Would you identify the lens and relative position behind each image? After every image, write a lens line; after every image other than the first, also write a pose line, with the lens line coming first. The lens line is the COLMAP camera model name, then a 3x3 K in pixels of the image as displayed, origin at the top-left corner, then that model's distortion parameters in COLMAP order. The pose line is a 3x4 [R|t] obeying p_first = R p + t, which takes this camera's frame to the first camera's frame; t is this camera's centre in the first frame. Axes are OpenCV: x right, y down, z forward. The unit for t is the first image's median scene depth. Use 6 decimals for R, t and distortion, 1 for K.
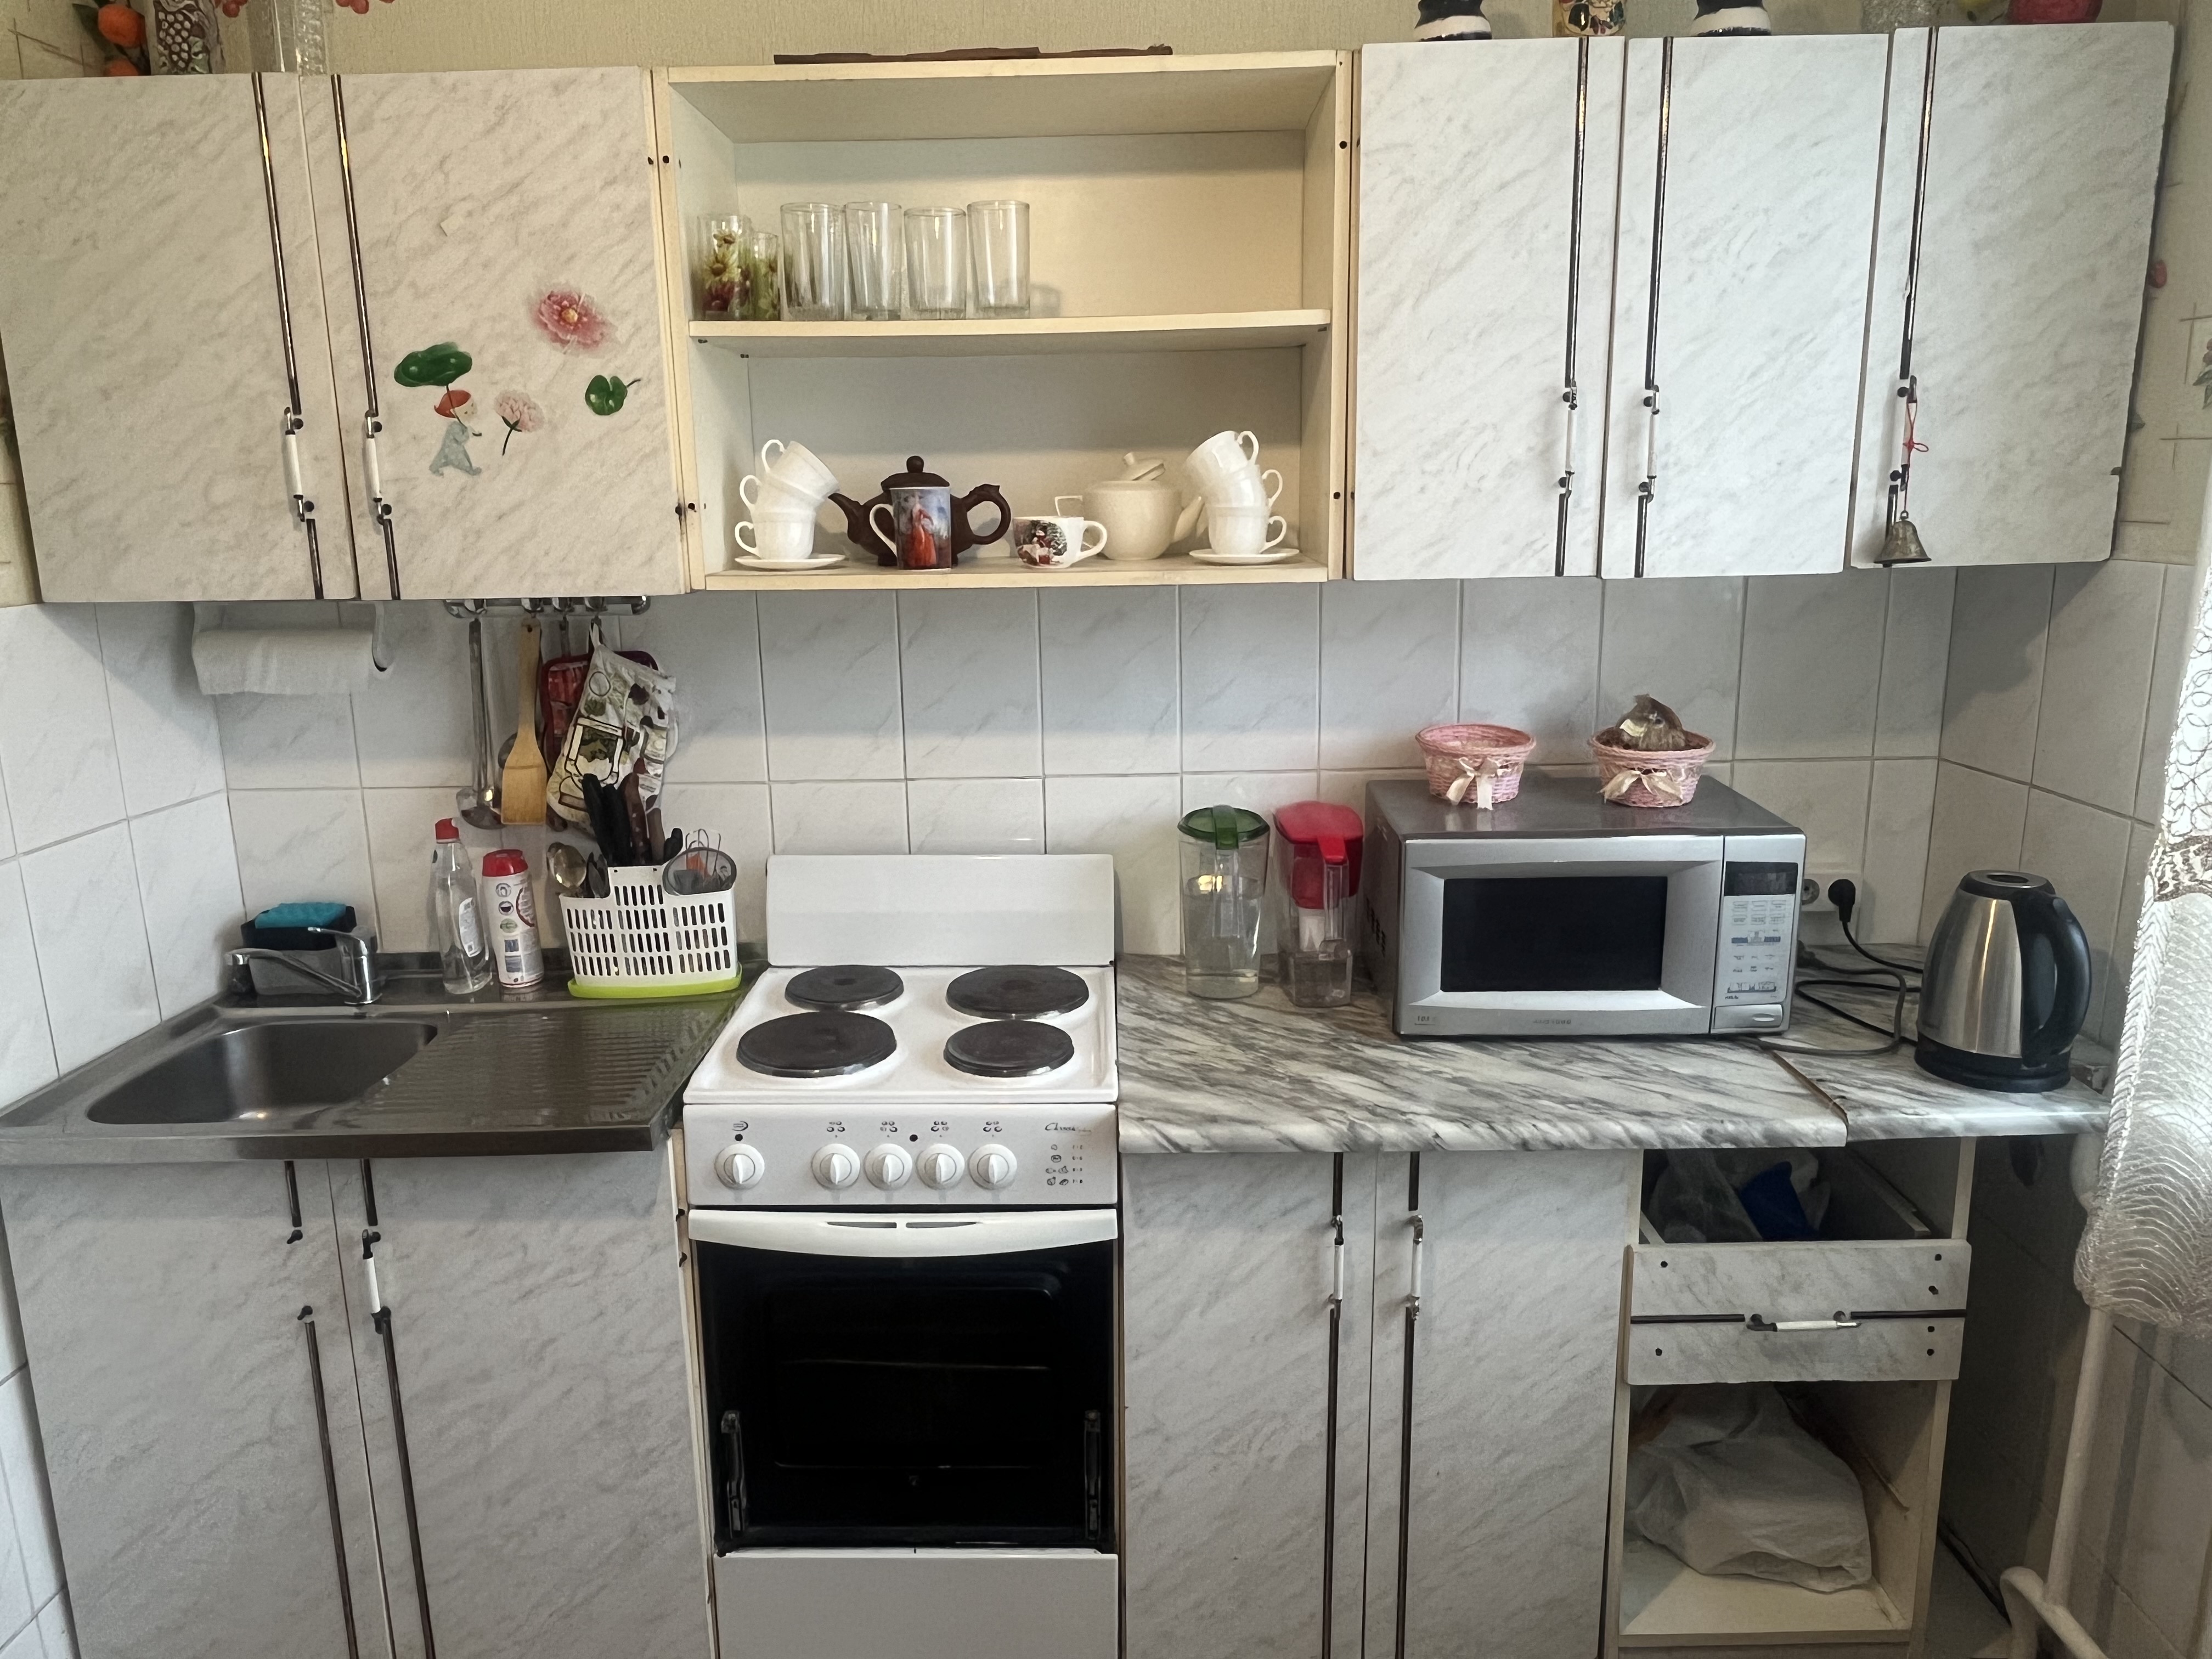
lens RADIAL K [[1445.3, 0, 1104.5], [0, 1445.3, 820.4], [0, 0, 1]] dist [0.001461, -0.000586]
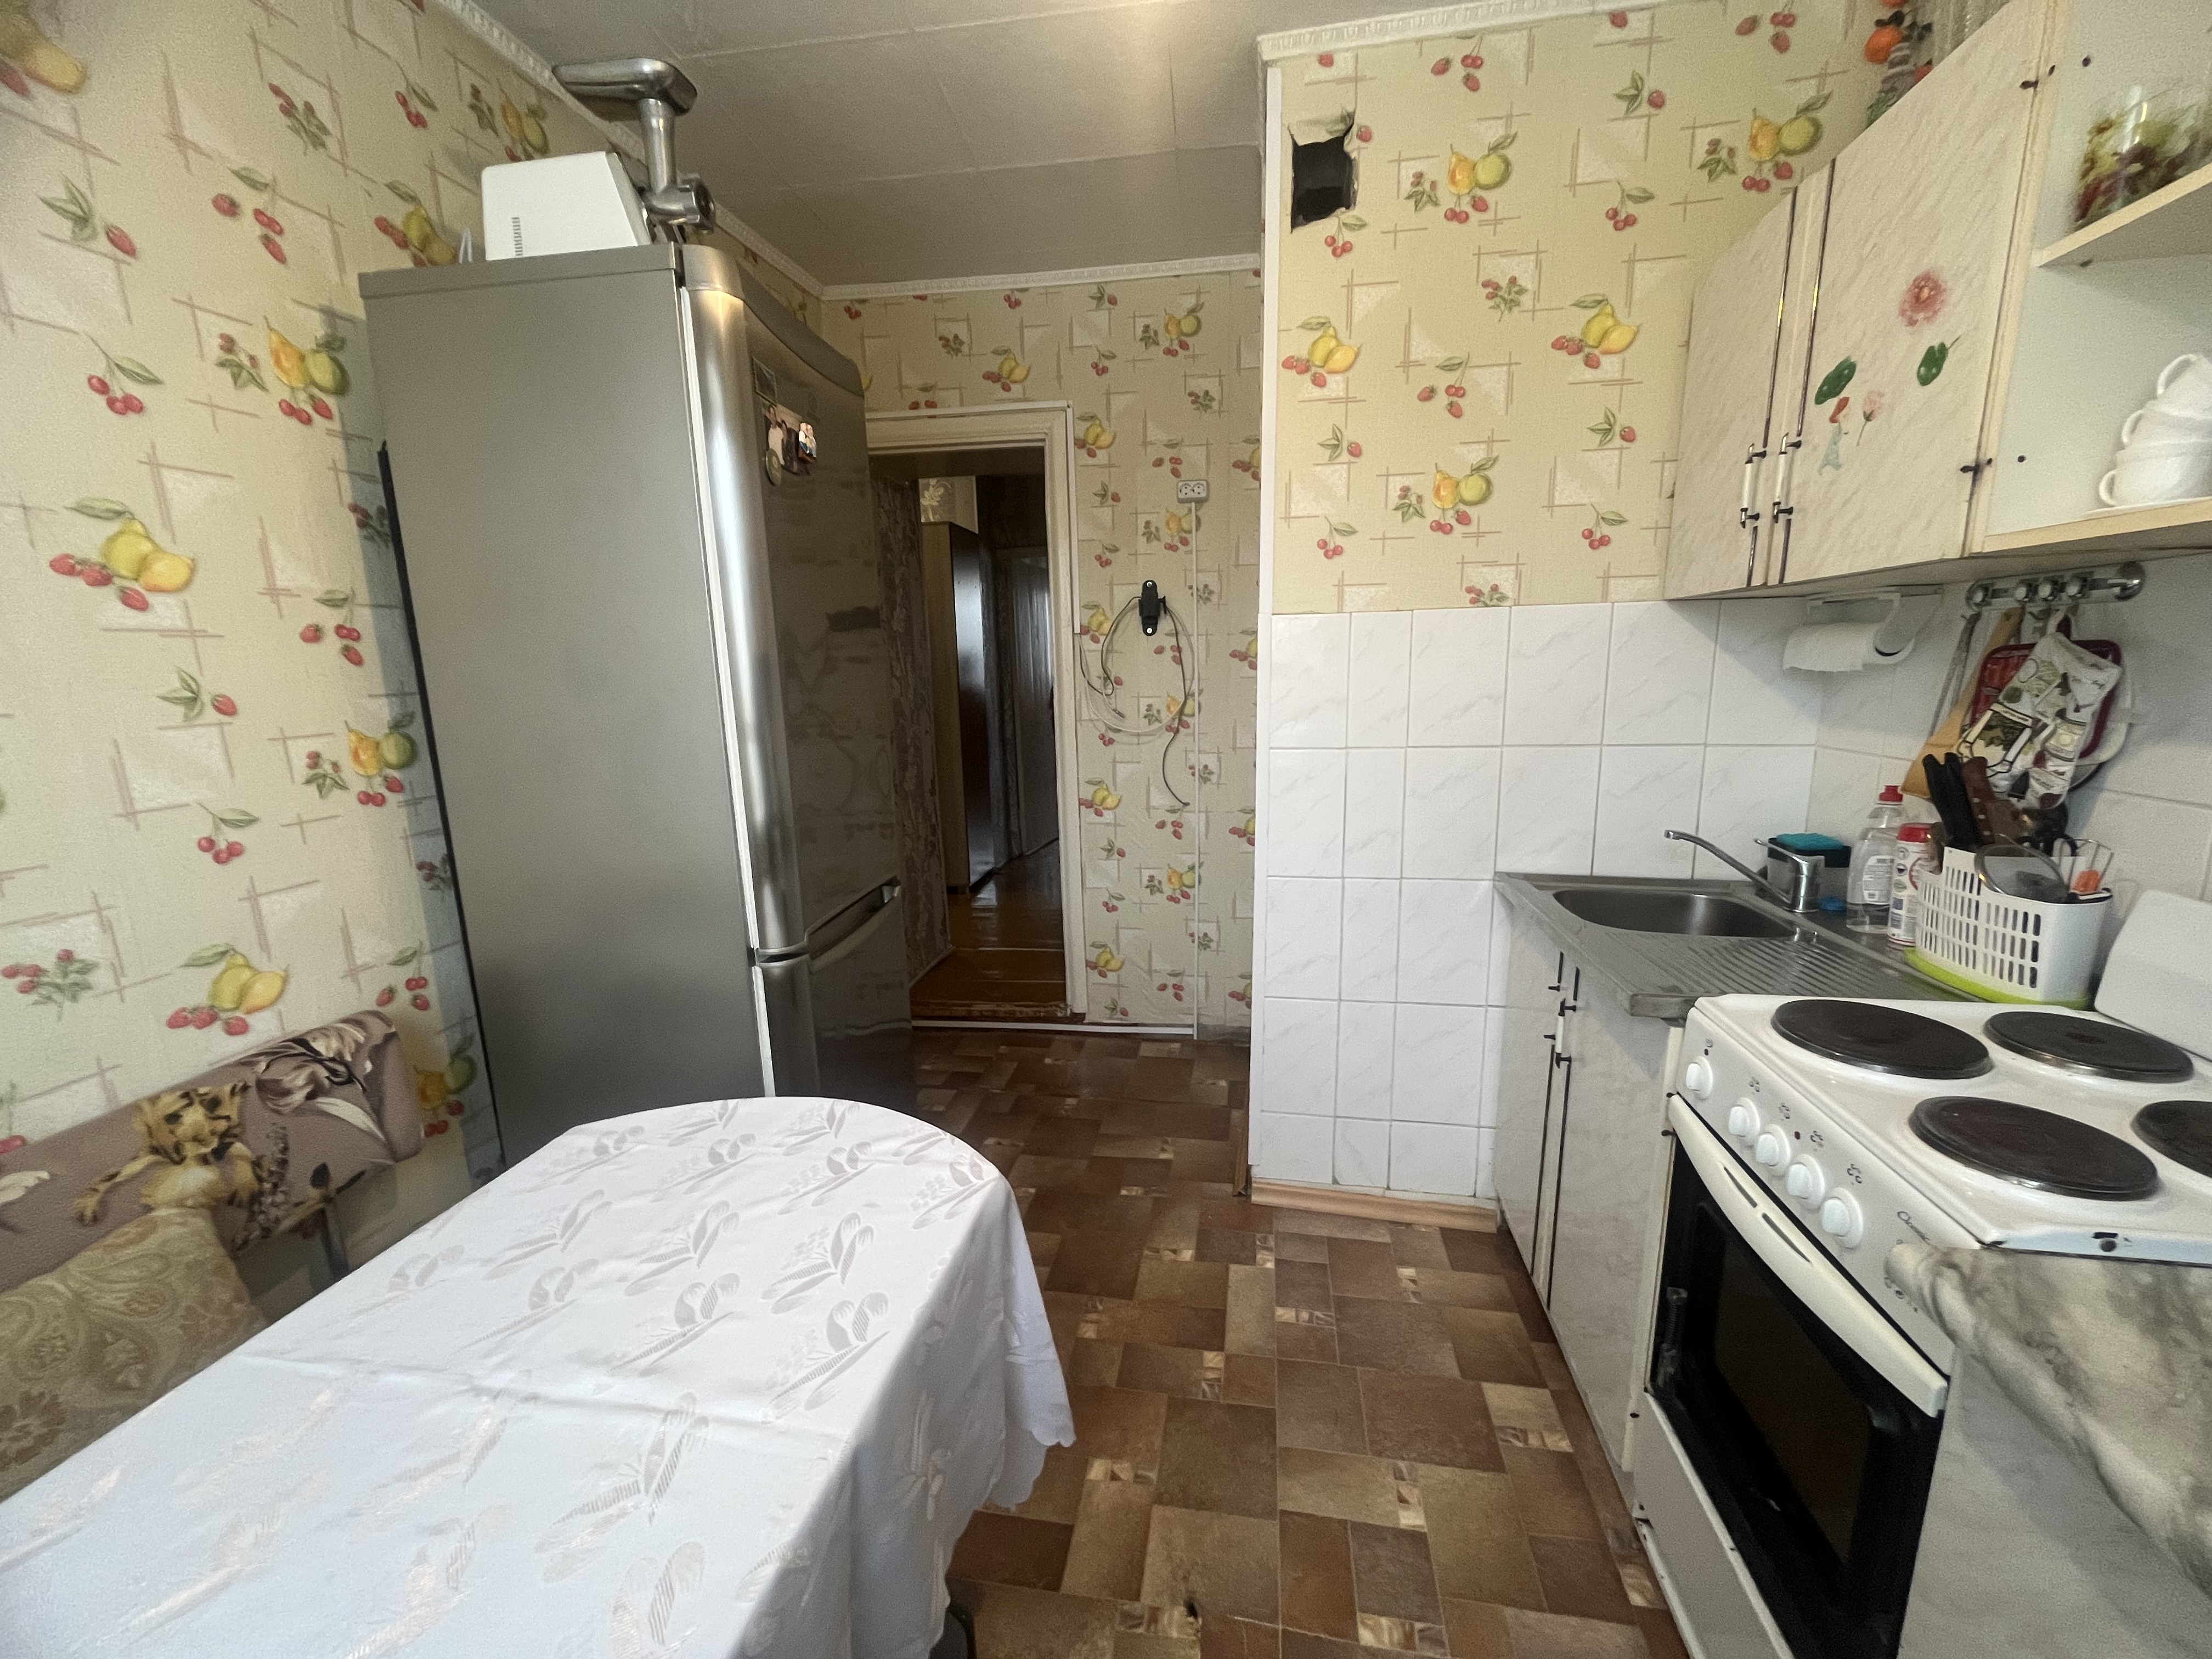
lens RADIAL K [[880.2, 0, 1112.0], [0, 880.2, 832.7], [0, 0, 1]] dist [-0.000157, -0.000205]
pose [[-0.138310, 0.210177, -0.967831, 0.360293], [-0.199246, 0.951338, 0.235069, -0.006318], [0.970140, 0.225349, -0.089703, 0.492285]]
